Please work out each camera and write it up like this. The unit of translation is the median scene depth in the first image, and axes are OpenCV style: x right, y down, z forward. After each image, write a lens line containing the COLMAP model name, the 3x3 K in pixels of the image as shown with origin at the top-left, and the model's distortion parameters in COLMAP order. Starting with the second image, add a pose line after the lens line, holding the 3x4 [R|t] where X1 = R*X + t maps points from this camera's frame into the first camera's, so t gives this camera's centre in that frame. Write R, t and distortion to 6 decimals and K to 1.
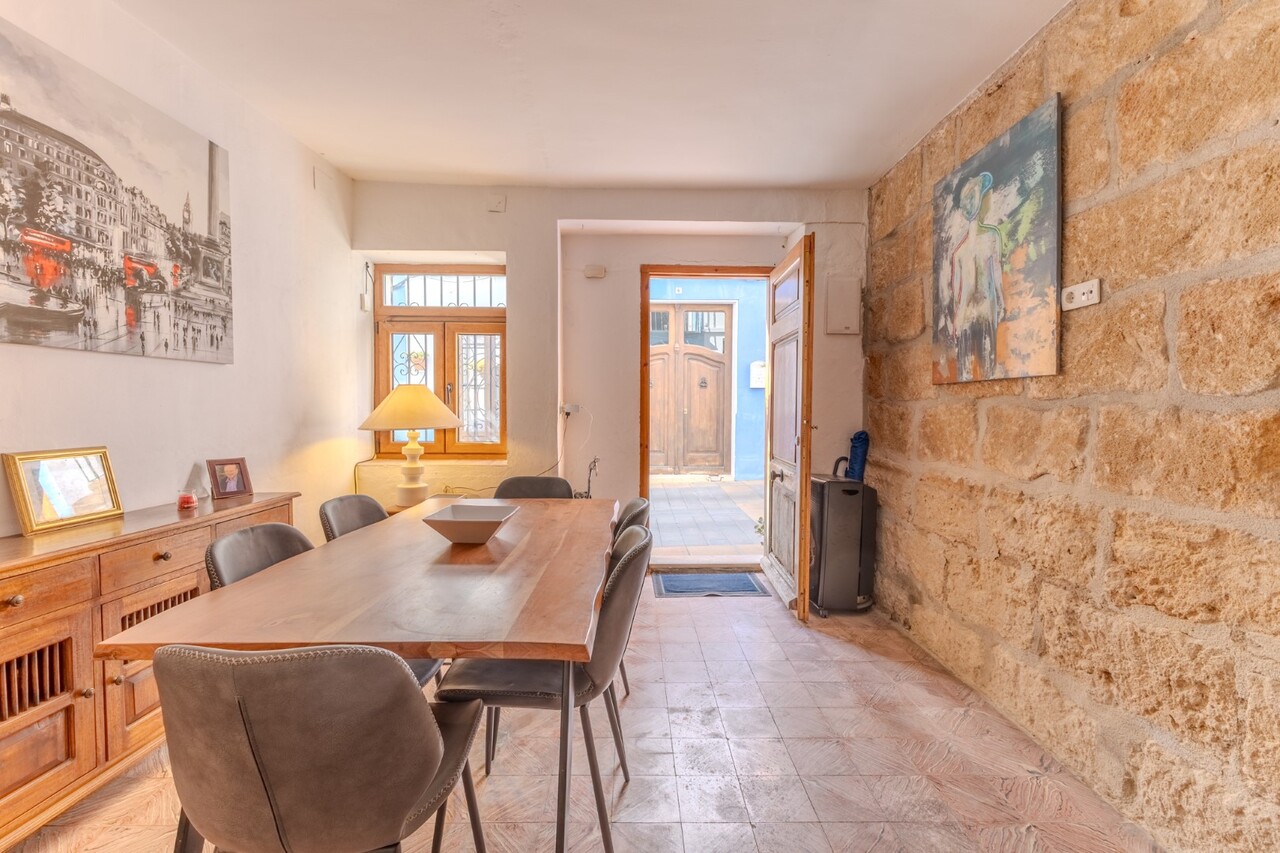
lens RADIAL K [[550.8, 0, 641.8], [0, 550.8, 422.7], [0, 0, 1]] dist [0.011743, -0.003142]
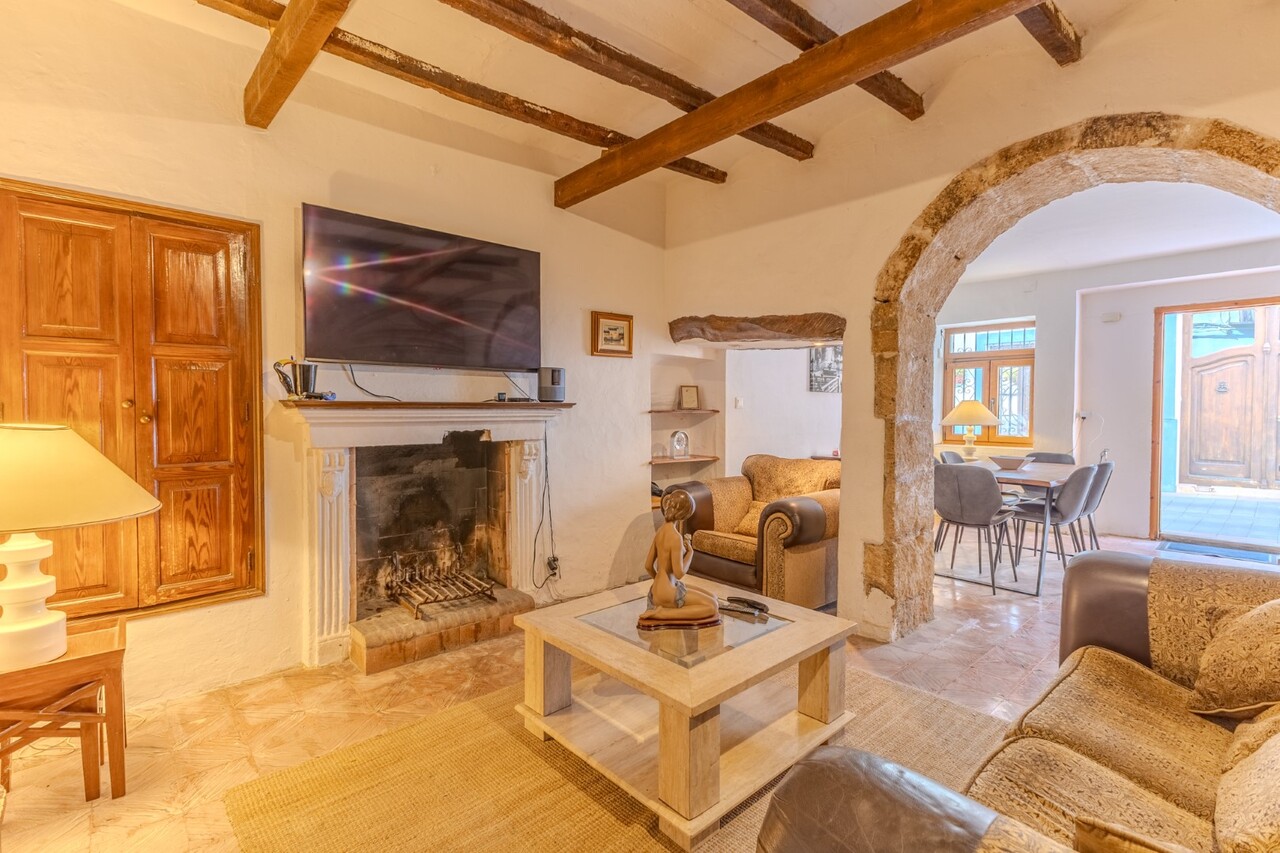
lens RADIAL K [[580.2, 0, 636.3], [0, 580.2, 424.3], [0, 0, 1]] dist [0.007954, -0.002849]
pose [[0.654562, 0.016999, -0.755817, 0.401876], [-0.023706, 0.999717, 0.001954, 0.040162], [0.755637, 0.016639, 0.654780, -1.415476]]
